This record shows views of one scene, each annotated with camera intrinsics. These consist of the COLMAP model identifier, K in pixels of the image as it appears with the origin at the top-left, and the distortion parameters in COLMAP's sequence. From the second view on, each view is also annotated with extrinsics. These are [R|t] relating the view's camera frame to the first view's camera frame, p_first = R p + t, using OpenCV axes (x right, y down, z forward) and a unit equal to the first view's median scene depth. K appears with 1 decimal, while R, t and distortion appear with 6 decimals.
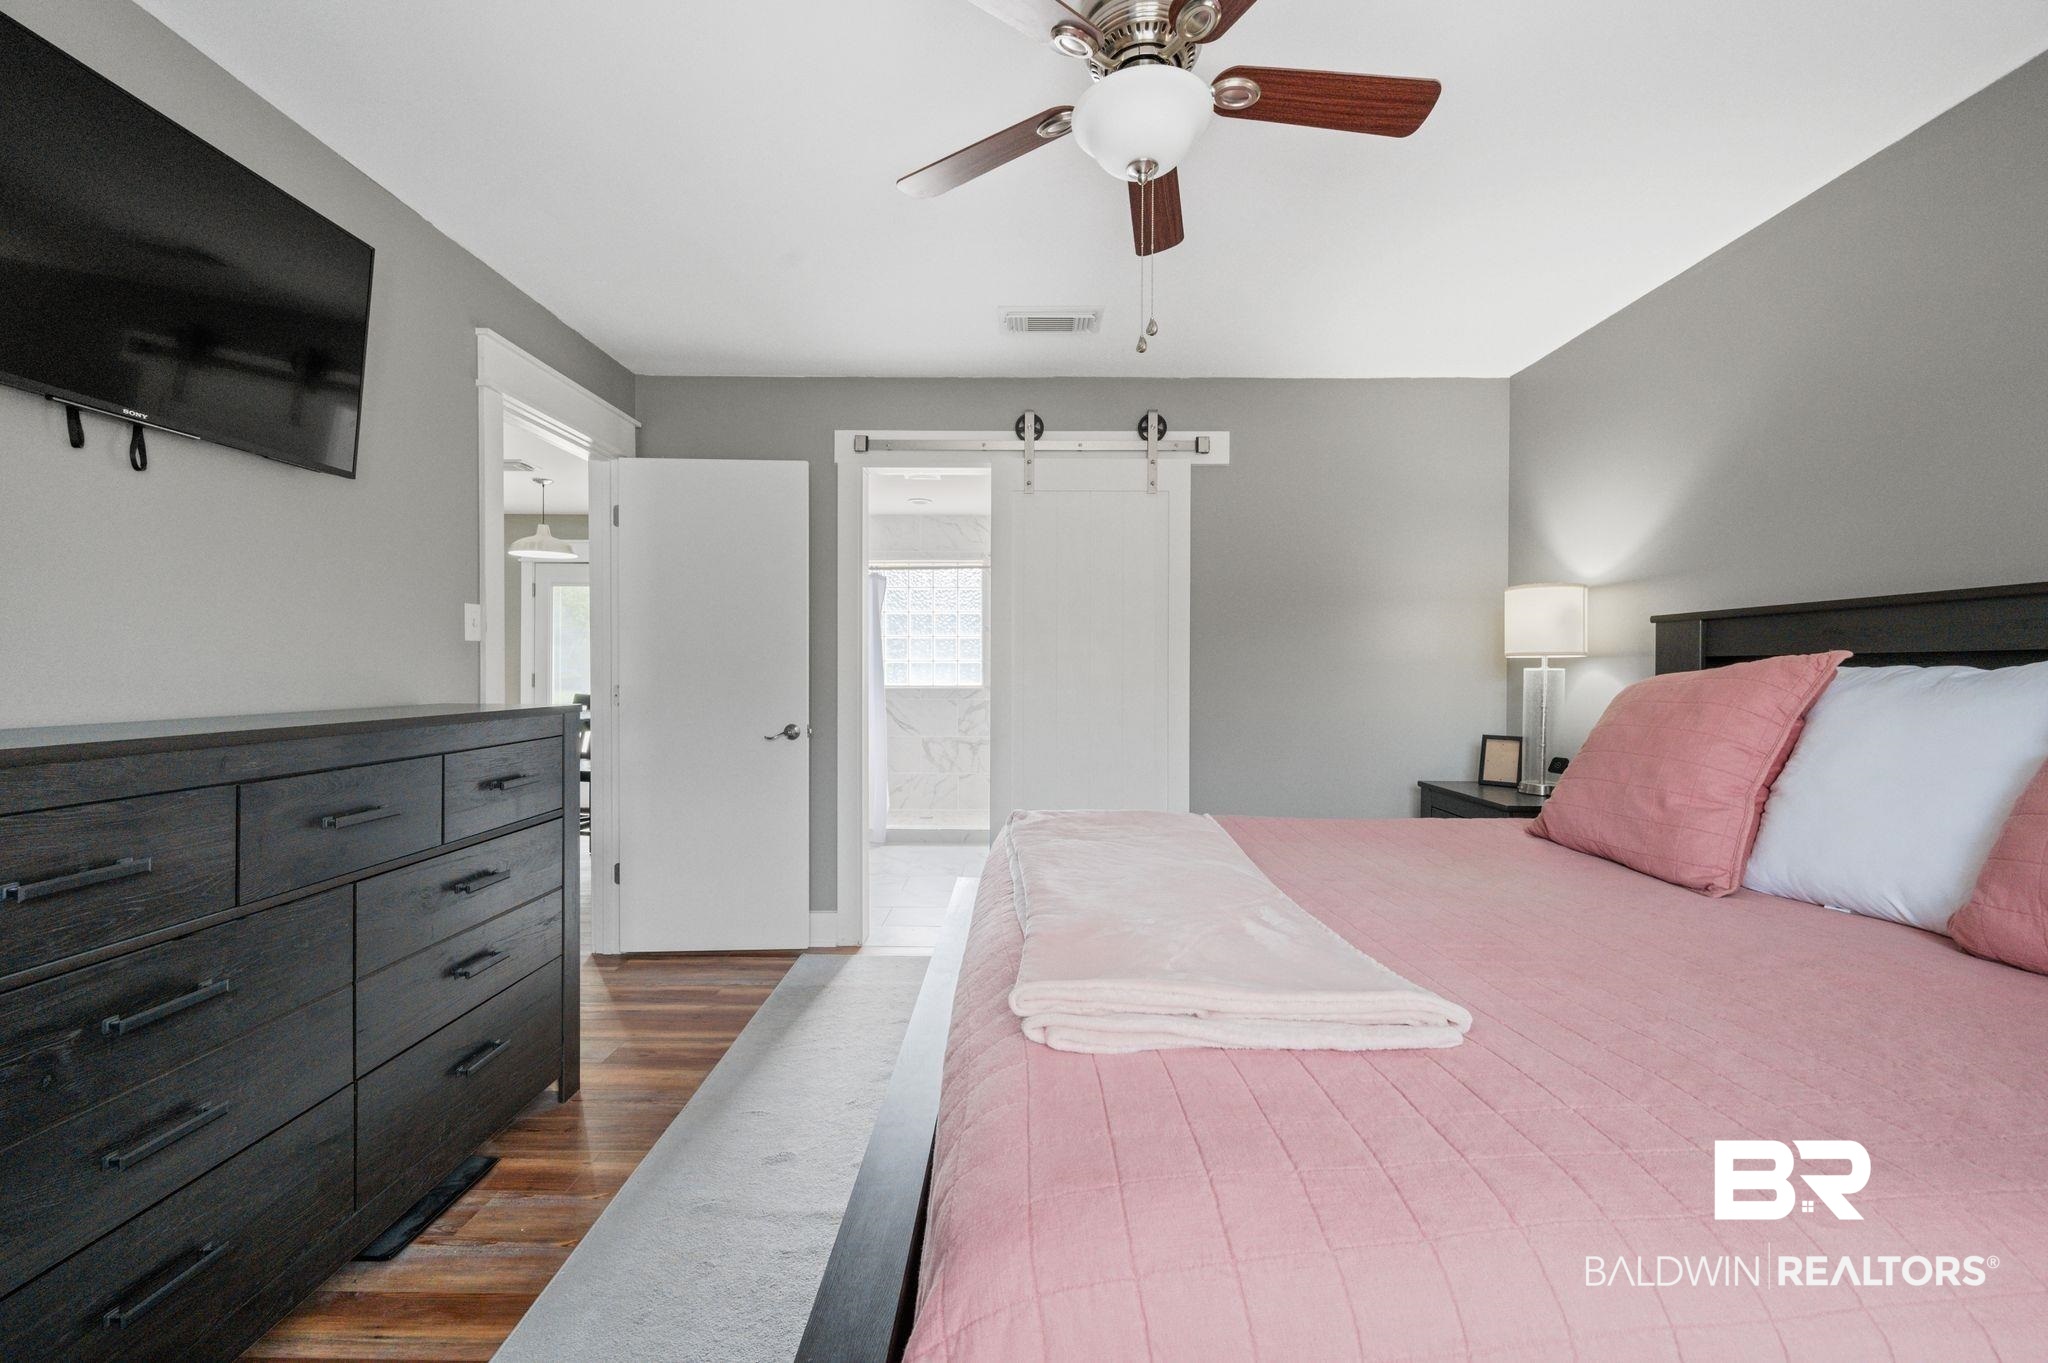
lens RADIAL K [[813.2, 0, 1023.2], [0, 813.2, 670.7], [0, 0, 1]] dist [-0.001331, -0.000176]
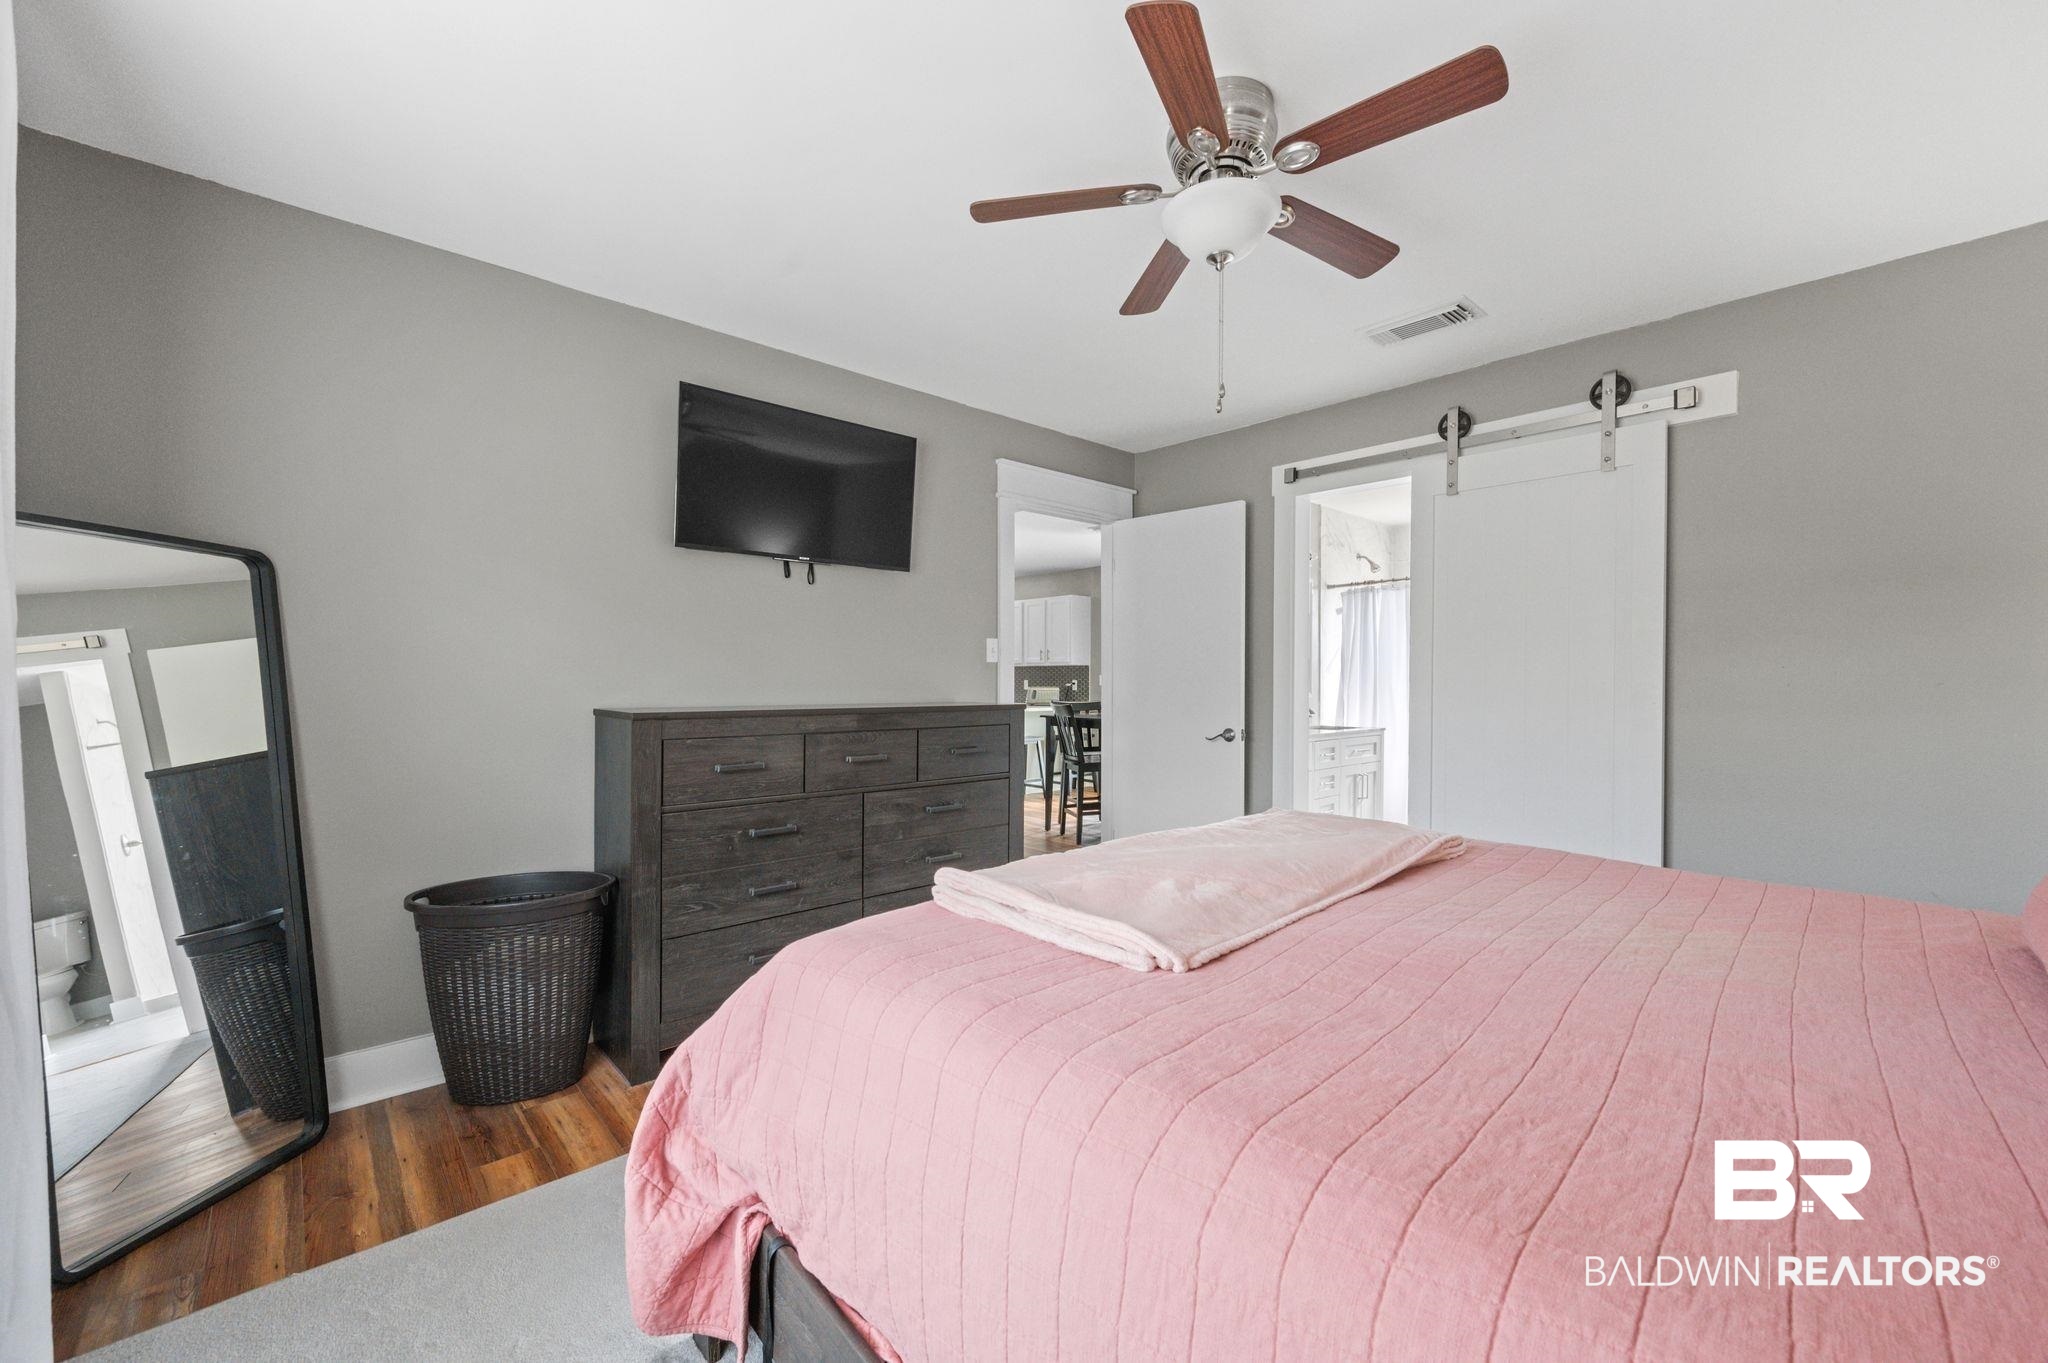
lens RADIAL K [[813.2, 0, 1023.2], [0, 813.2, 670.7], [0, 0, 1]] dist [-0.001331, -0.000176]
pose [[0.678375, -0.007782, -0.734674, 0.369739], [-0.003996, 0.999890, -0.014281, 0.001222], [0.734705, 0.012623, 0.678270, -0.004873]]
